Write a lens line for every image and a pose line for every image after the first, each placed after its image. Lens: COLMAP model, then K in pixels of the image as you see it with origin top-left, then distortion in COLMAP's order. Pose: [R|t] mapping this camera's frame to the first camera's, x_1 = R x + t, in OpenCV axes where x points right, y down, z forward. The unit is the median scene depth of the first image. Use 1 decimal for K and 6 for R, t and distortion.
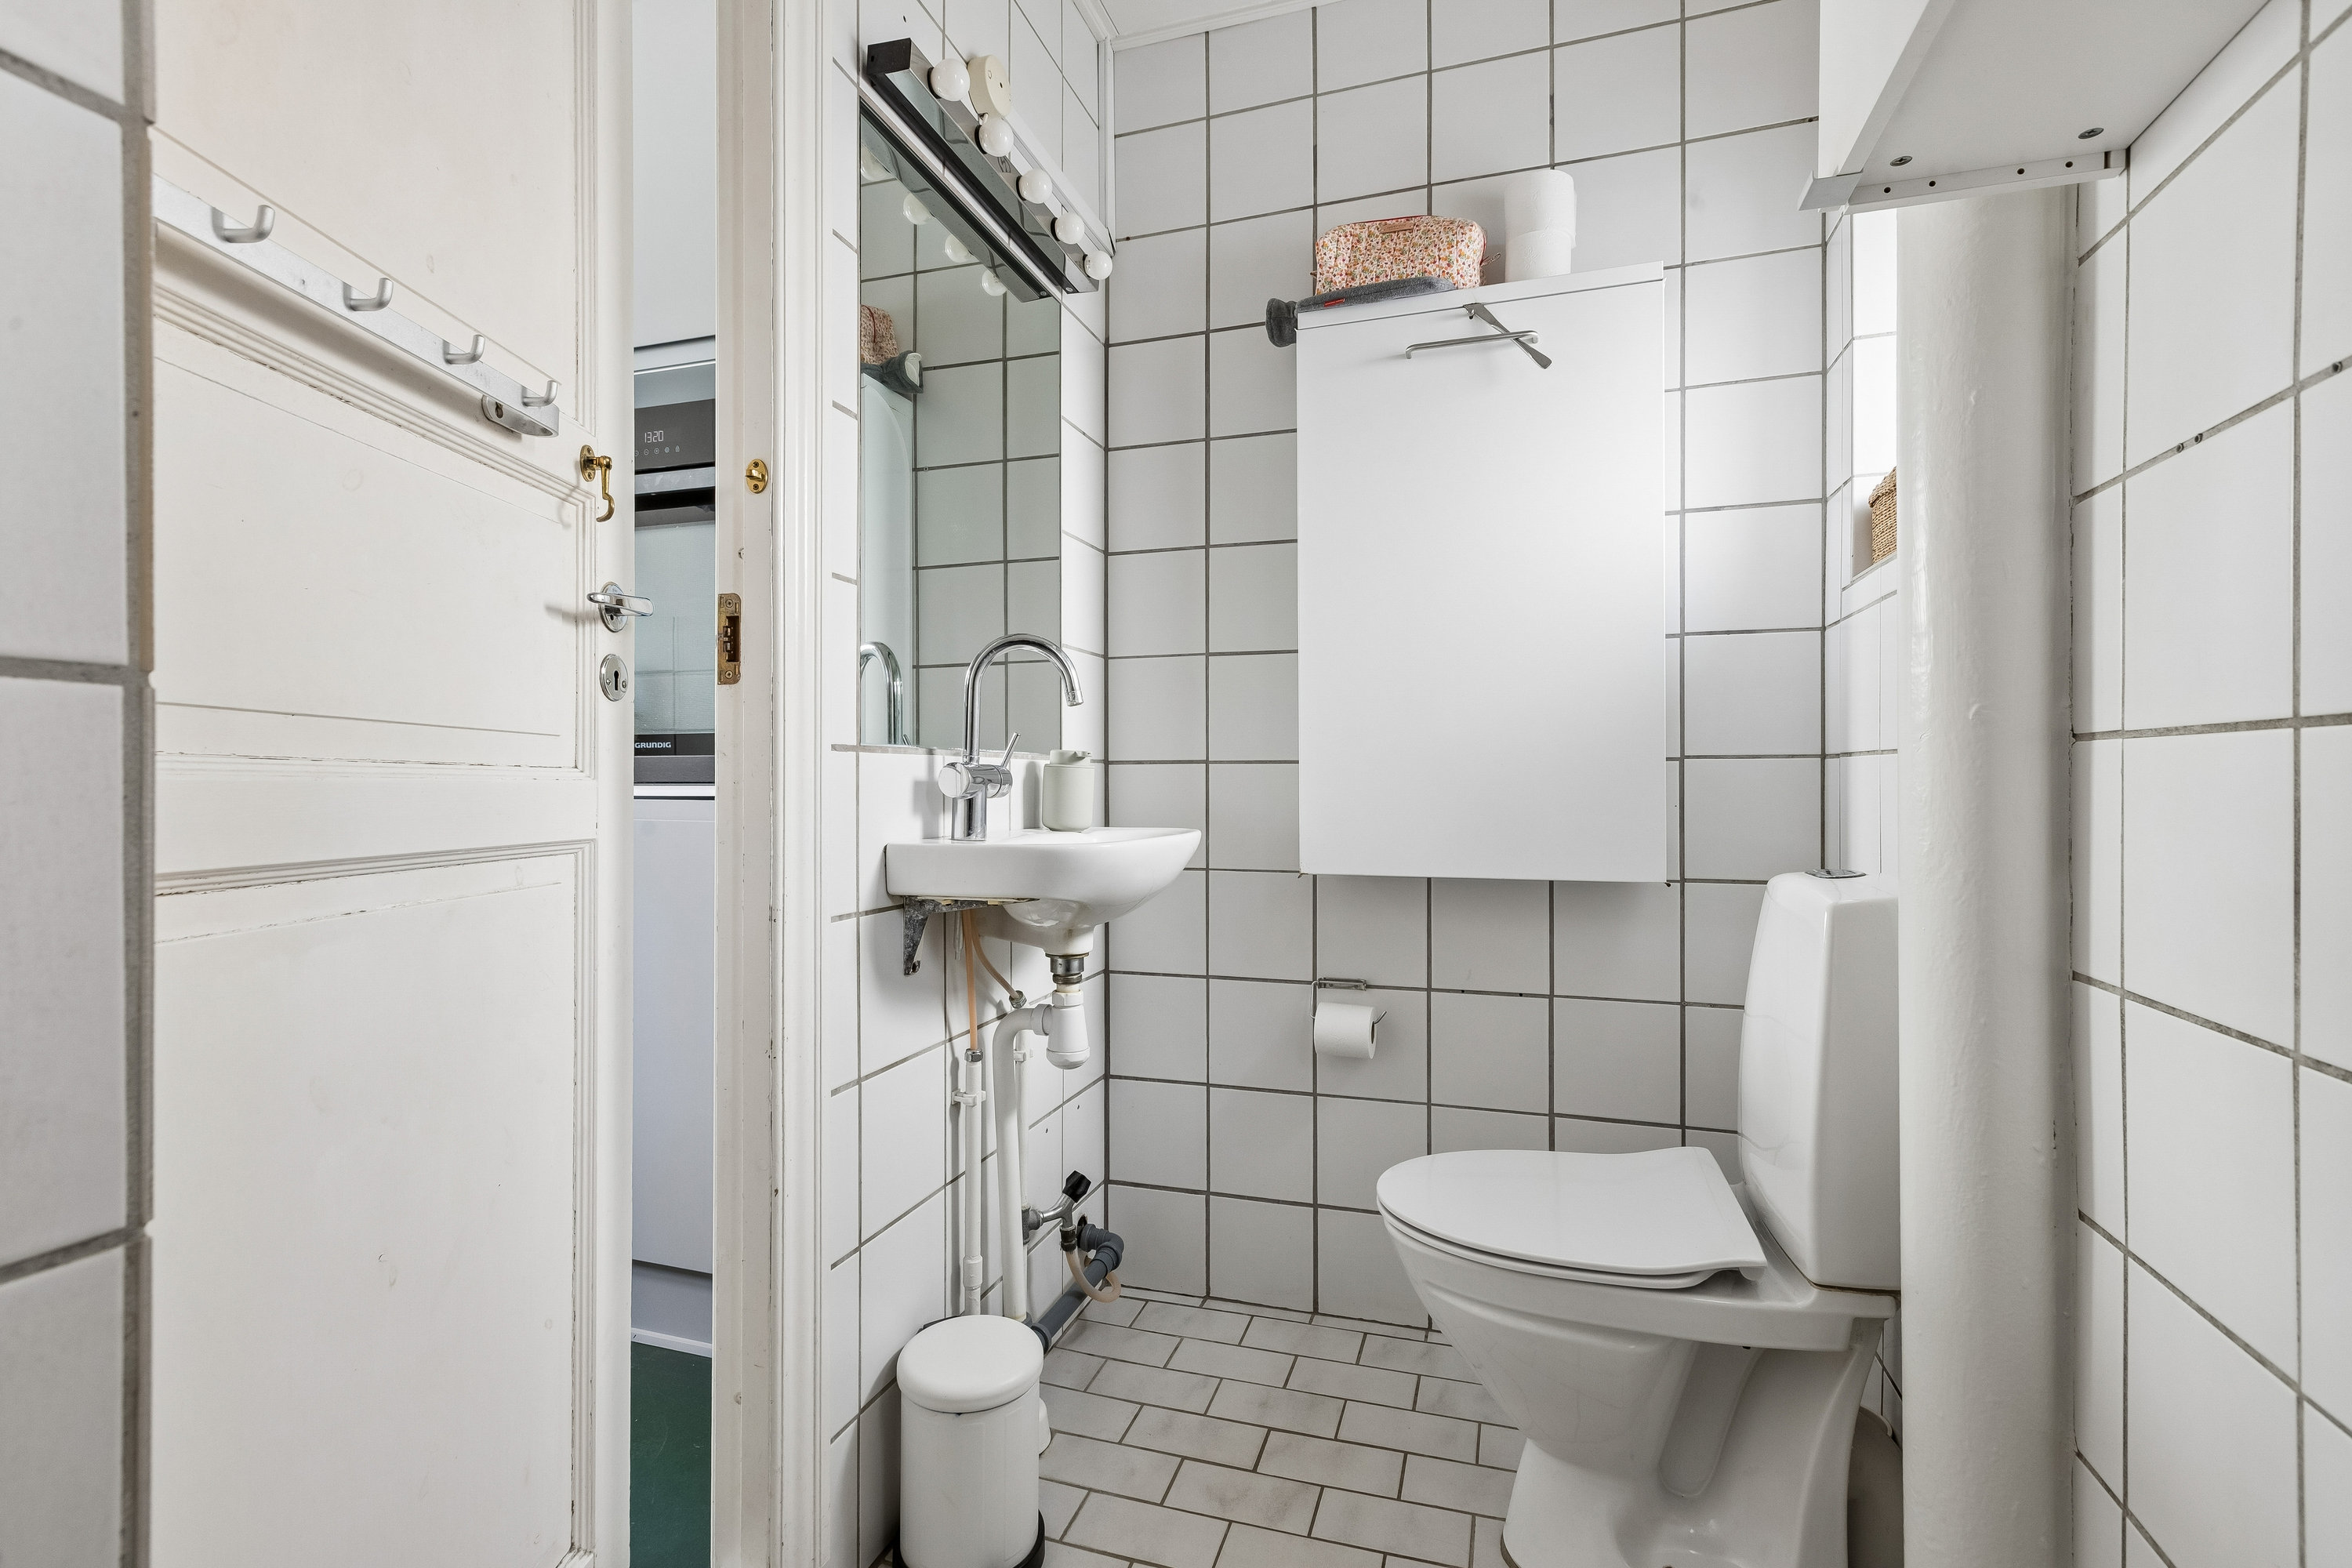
lens RADIAL K [[1061.9, 0, 1177.4], [0, 1061.9, 782.4], [0, 0, 1]] dist [-0.004414, -0.000499]
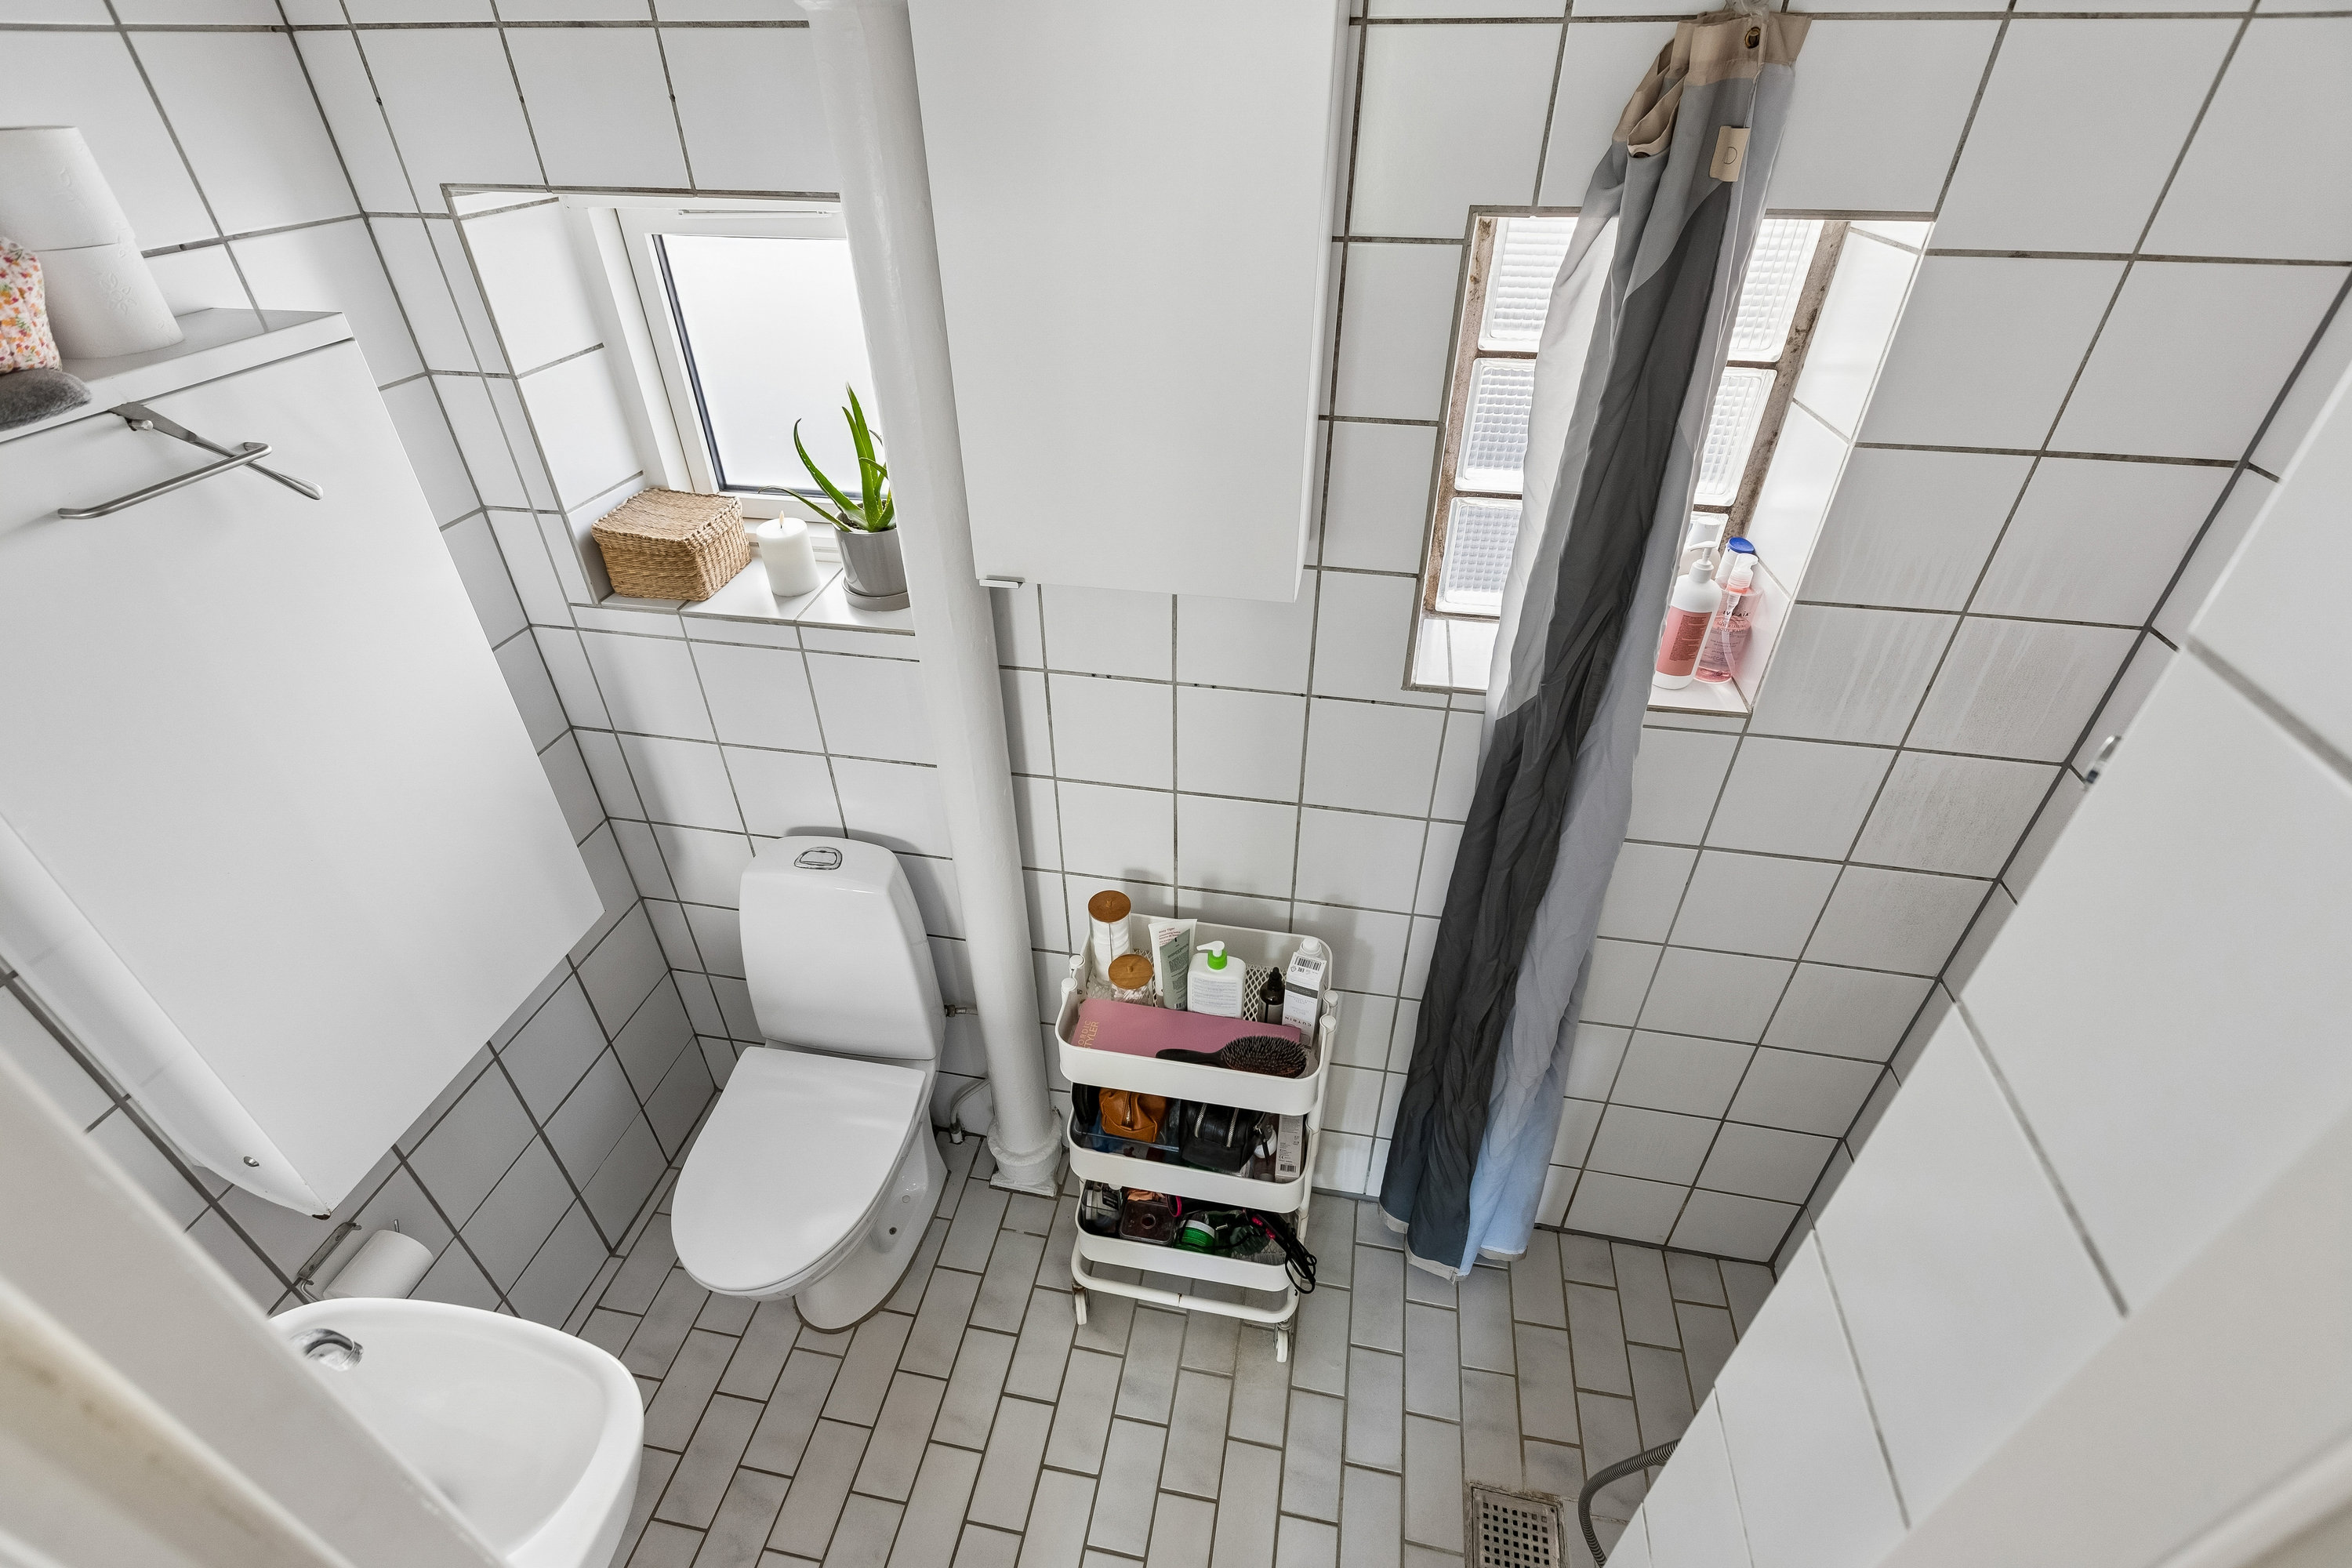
lens RADIAL K [[1061.9, 0, 1173.4], [0, 1061.9, 785.8], [0, 0, 1]] dist [-0.004414, -0.000499]
pose [[-0.130946, -0.585046, 0.800359, -0.412405], [0.002505, 0.807113, 0.590392, -0.643410], [-0.991386, 0.079314, -0.104223, 0.501620]]
